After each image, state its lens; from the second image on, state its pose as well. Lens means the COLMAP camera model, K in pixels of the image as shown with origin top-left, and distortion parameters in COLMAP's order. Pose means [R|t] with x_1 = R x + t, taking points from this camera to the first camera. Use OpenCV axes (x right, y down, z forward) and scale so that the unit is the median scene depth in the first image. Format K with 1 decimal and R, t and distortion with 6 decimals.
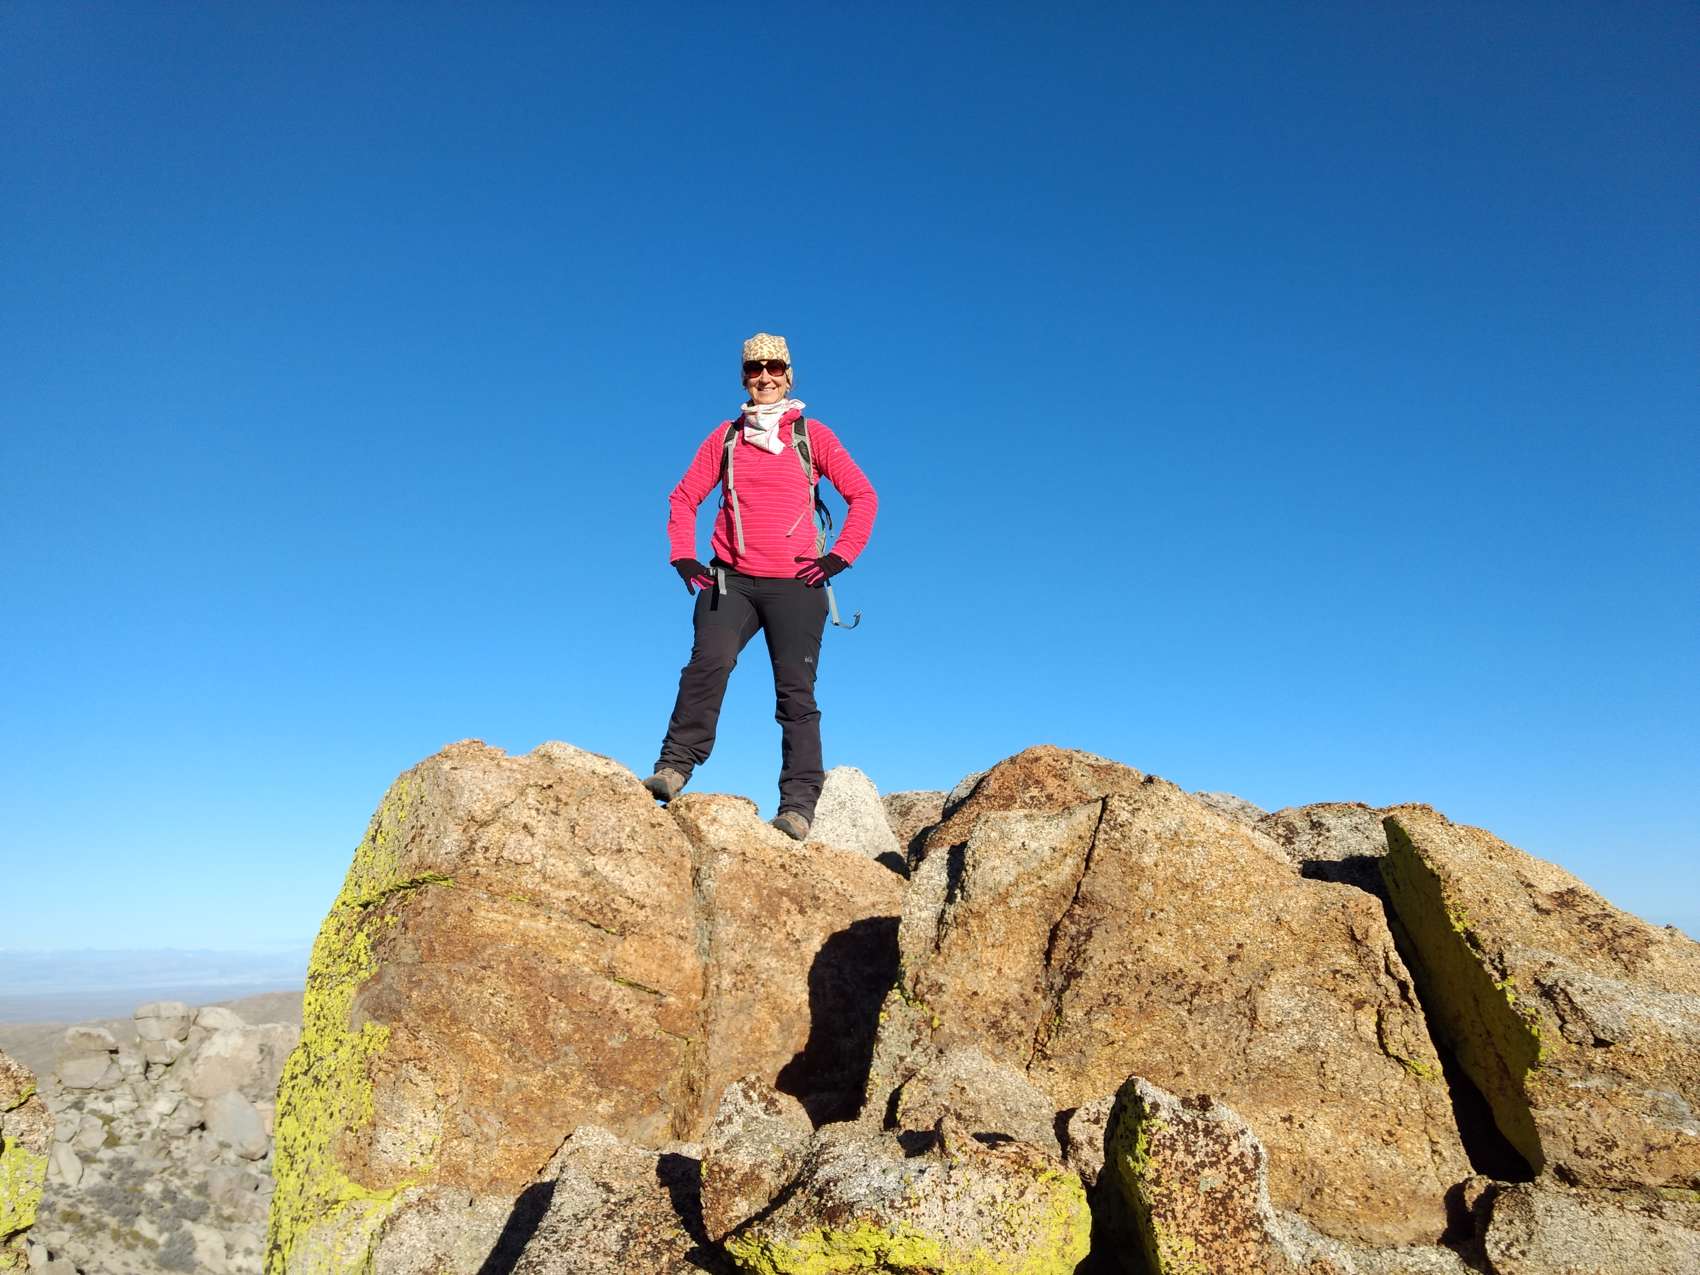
lens RADIAL K [[1394.5, 0, 870.2], [0, 1394.5, 683.7], [0, 0, 1]] dist [-0.018427, 0.044254]
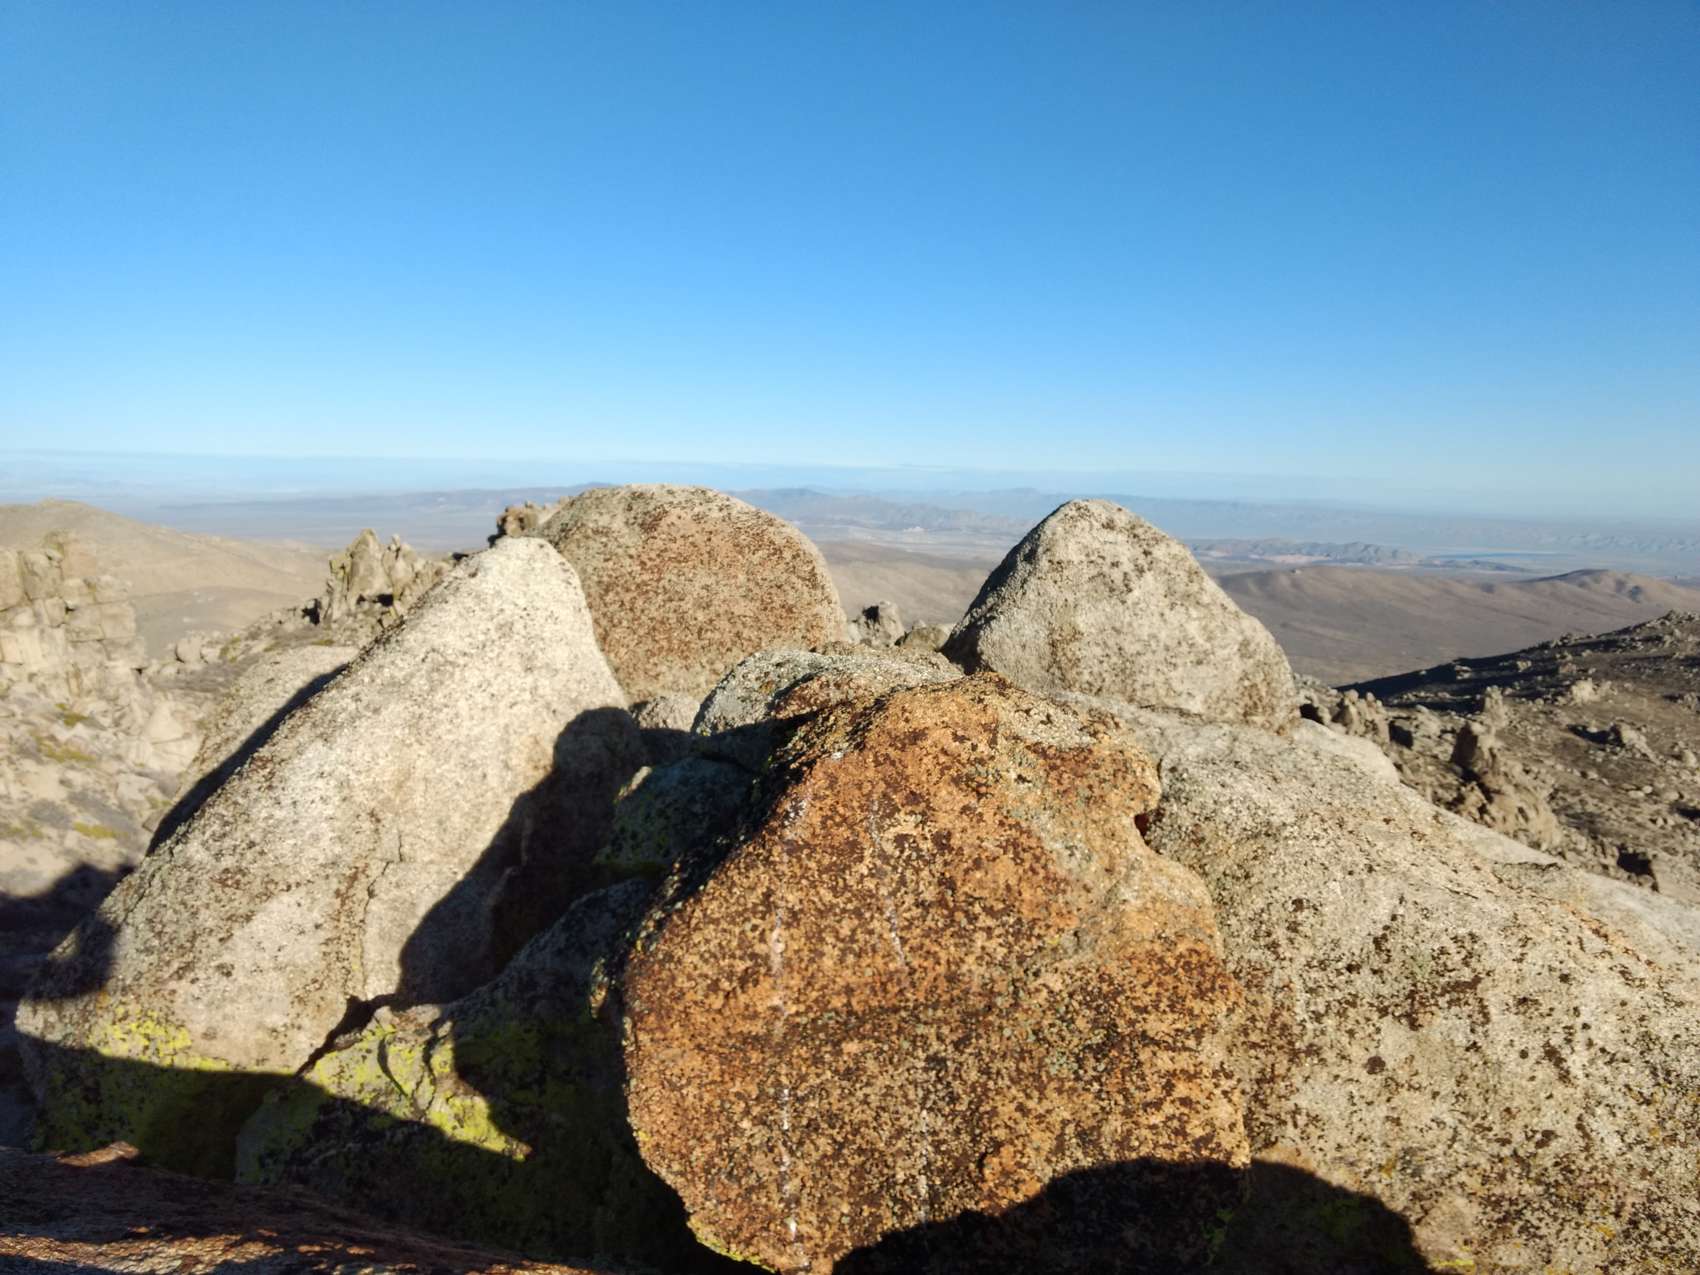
lens RADIAL K [[1394.5, 0, 855.7], [0, 1394.5, 644.3], [0, 0, 1]] dist [-0.018427, 0.044254]
pose [[0.987456, 0.032930, 0.154419, 0.037498], [-0.076648, 0.955016, 0.286478, -0.089549], [-0.138039, -0.294721, 0.945561, 0.625924]]
